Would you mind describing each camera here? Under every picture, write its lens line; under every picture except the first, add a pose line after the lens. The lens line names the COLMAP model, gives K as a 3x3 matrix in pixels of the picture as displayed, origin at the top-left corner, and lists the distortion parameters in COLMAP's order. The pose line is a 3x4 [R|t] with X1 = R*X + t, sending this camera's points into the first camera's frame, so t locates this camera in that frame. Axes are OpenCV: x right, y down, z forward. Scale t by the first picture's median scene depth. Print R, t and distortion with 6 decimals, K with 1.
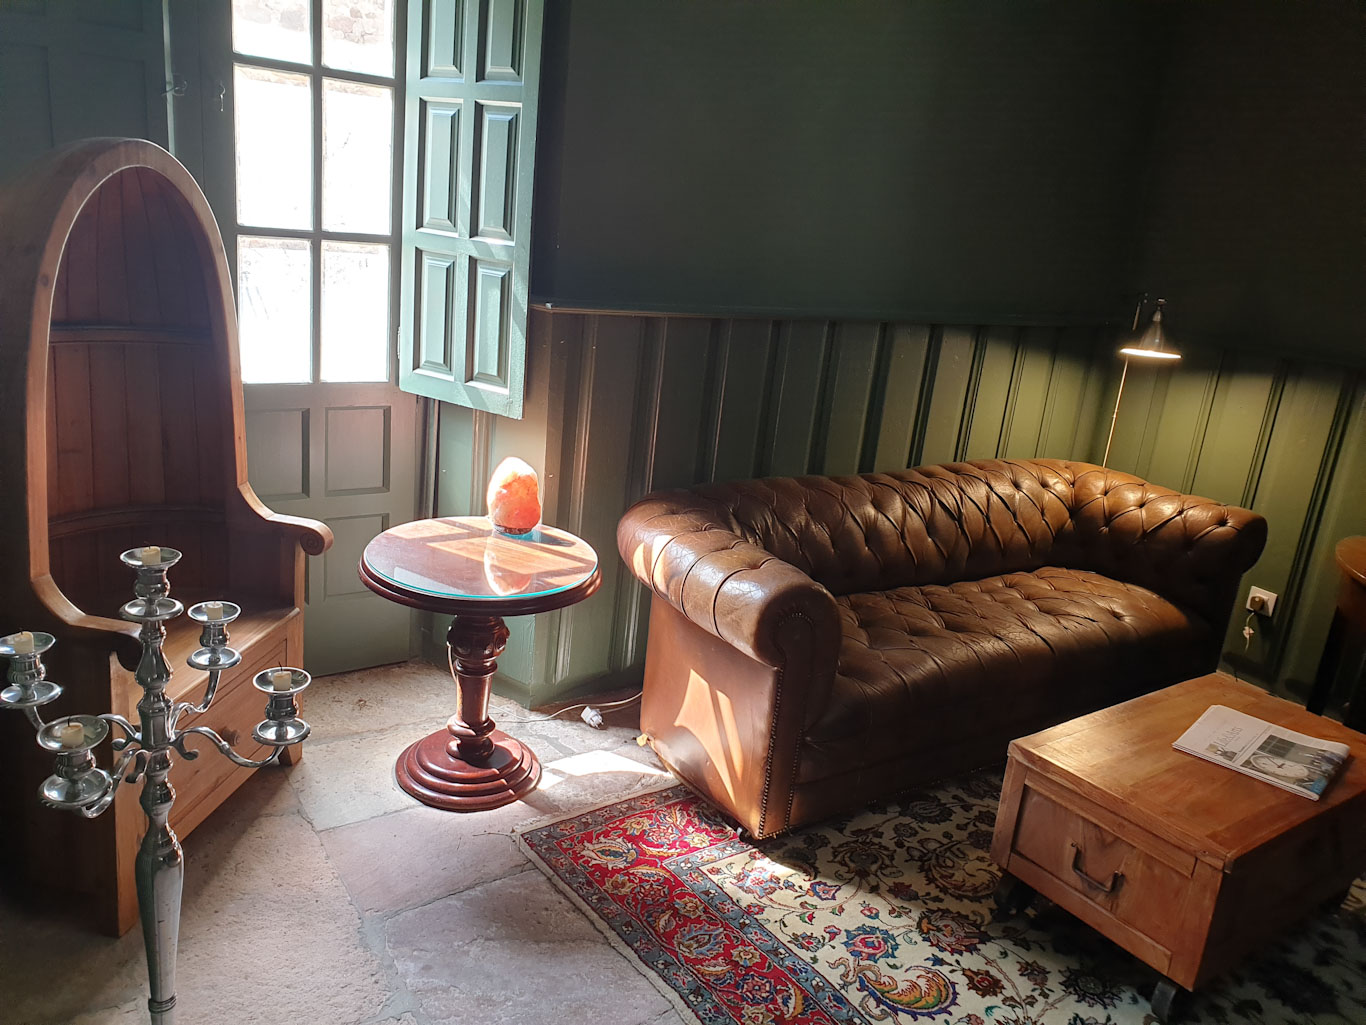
lens RADIAL K [[1028.7, 0, 683.0], [0, 1028.7, 512.5], [0, 0, 1]] dist [-0.004179, -0.006141]
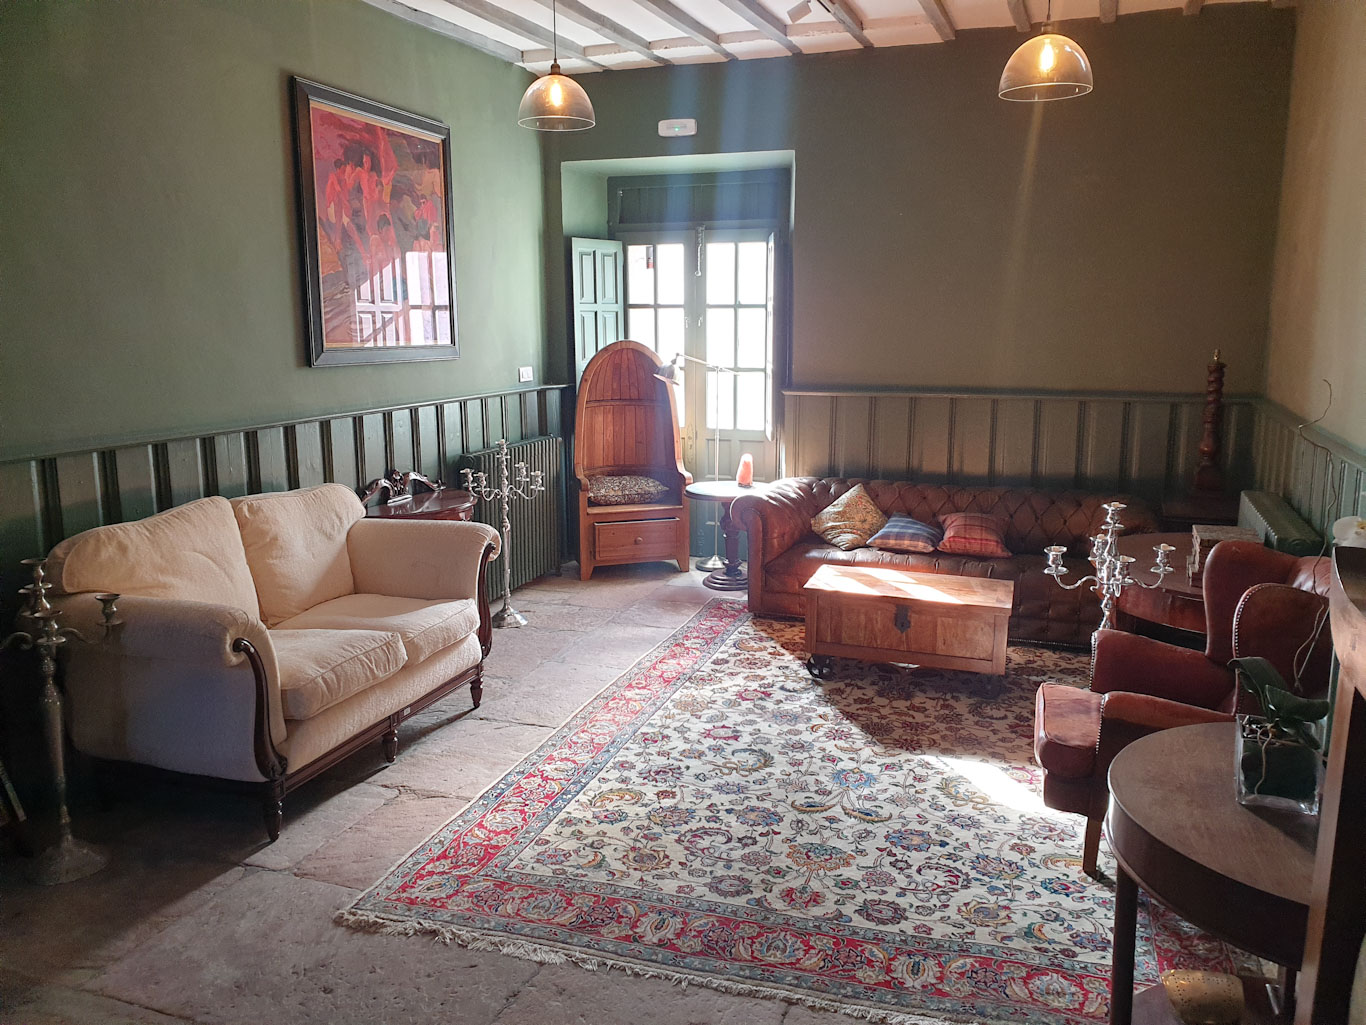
lens RADIAL K [[1028.7, 0, 683.0], [0, 1028.7, 512.5], [0, 0, 1]] dist [-0.004179, -0.006141]
pose [[0.574193, 0.045653, -0.817446, 1.961672], [-0.178759, 0.981345, -0.070758, 0.324184], [0.798967, 0.186755, 0.571642, -0.548087]]
